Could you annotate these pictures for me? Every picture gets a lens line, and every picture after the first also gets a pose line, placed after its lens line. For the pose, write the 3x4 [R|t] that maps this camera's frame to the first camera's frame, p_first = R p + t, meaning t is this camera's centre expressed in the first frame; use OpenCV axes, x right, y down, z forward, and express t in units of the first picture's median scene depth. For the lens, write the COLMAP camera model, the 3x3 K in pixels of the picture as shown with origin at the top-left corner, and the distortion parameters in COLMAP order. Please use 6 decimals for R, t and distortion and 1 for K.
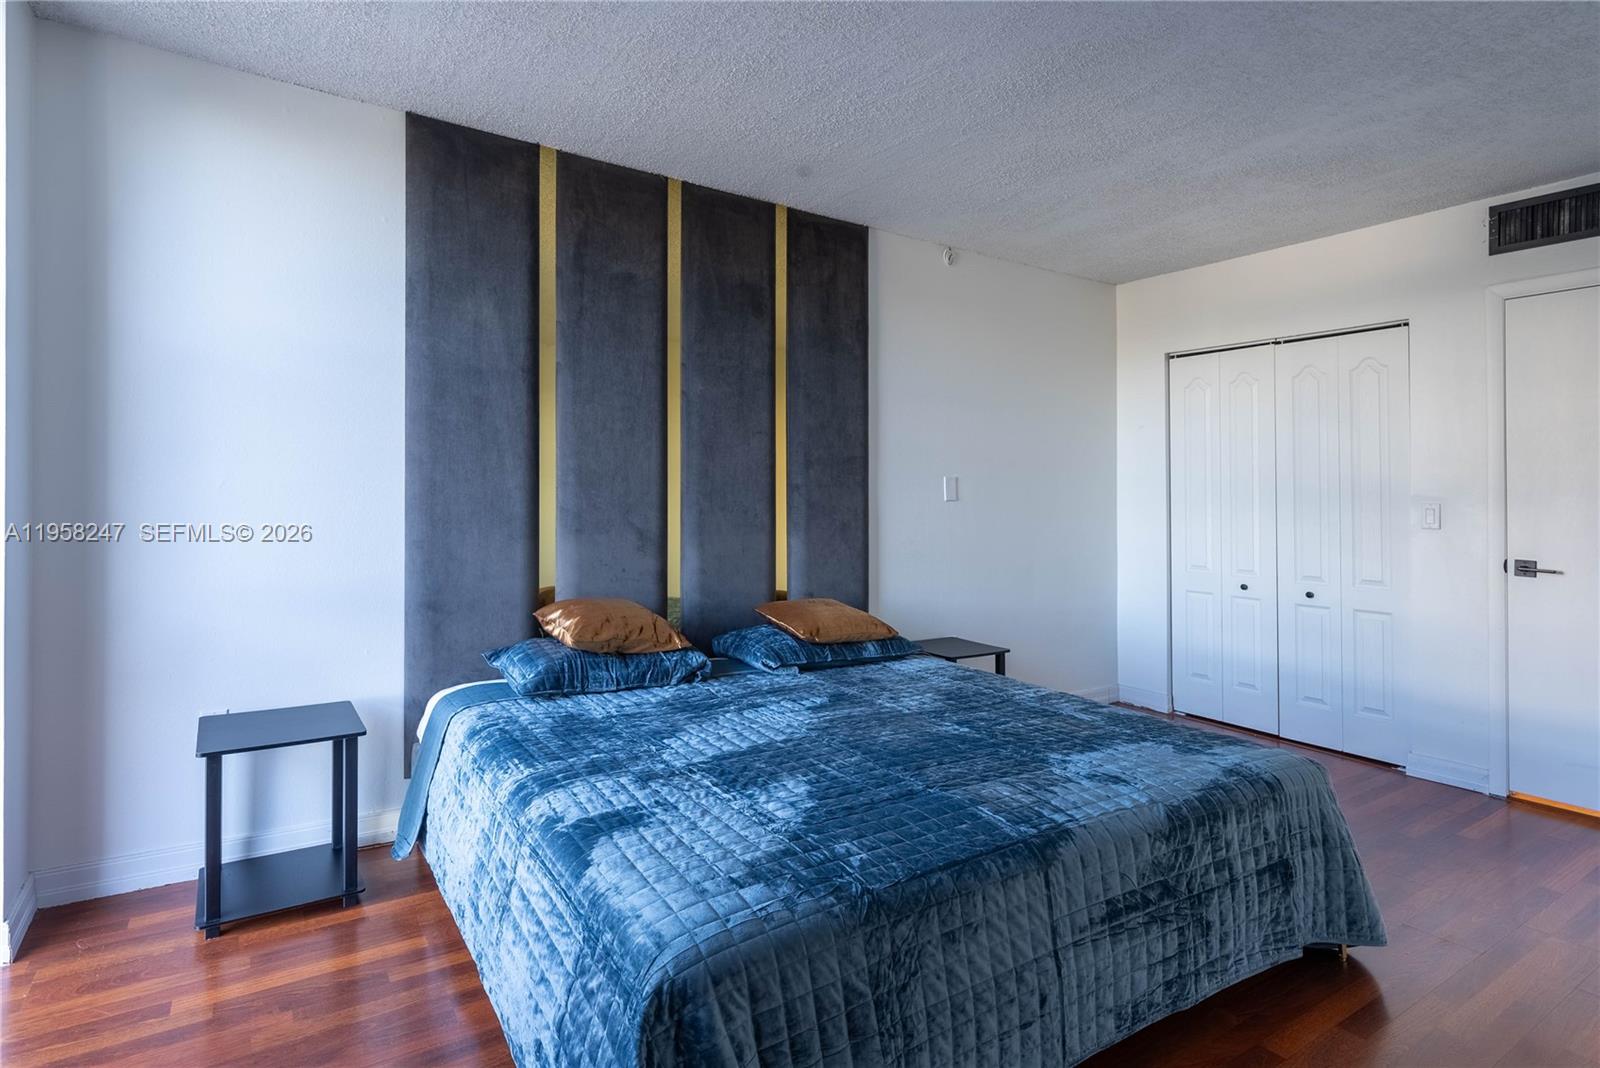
lens RADIAL K [[822.3, 0, 796.3], [0, 822.3, 505.4], [0, 0, 1]] dist [-0.001731, -0.000199]
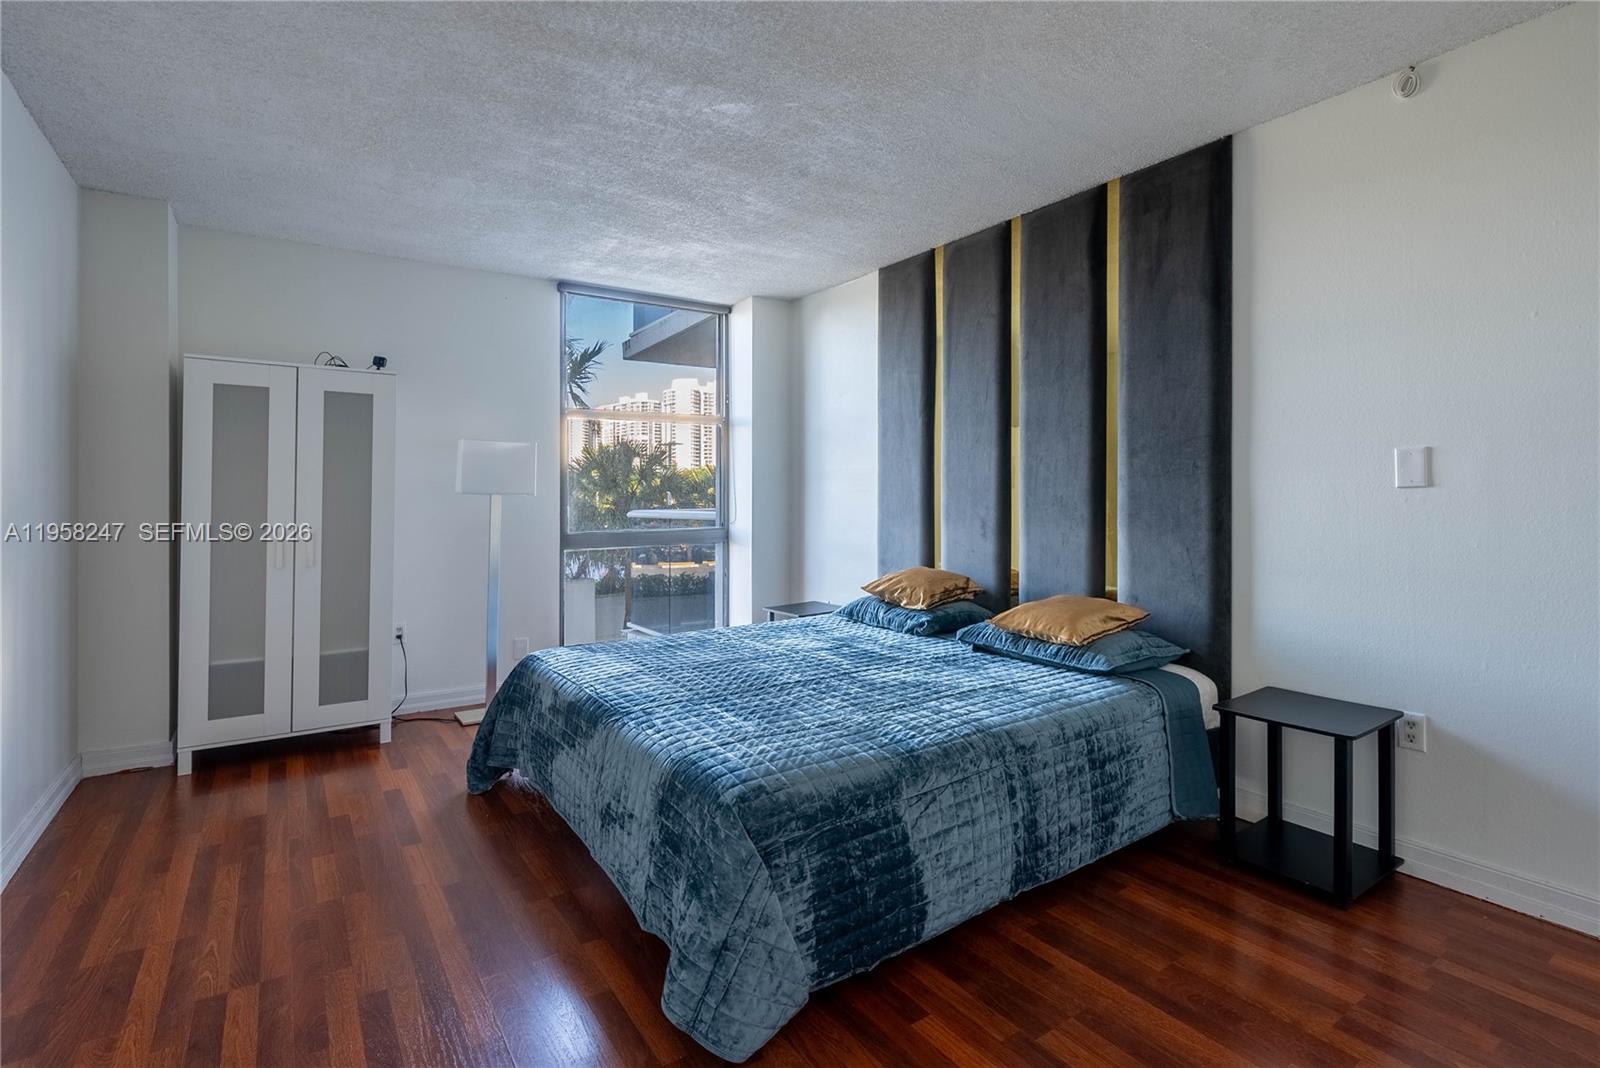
lens RADIAL K [[779.7, 0, 798.7], [0, 779.7, 497.8], [0, 0, 1]] dist [0.001064, 0.000181]
pose [[0.004363, -0.008536, -0.999954, 0.867137], [0.006305, 0.999944, -0.008509, 0.004148], [0.999971, -0.006267, 0.004416, 0.630900]]
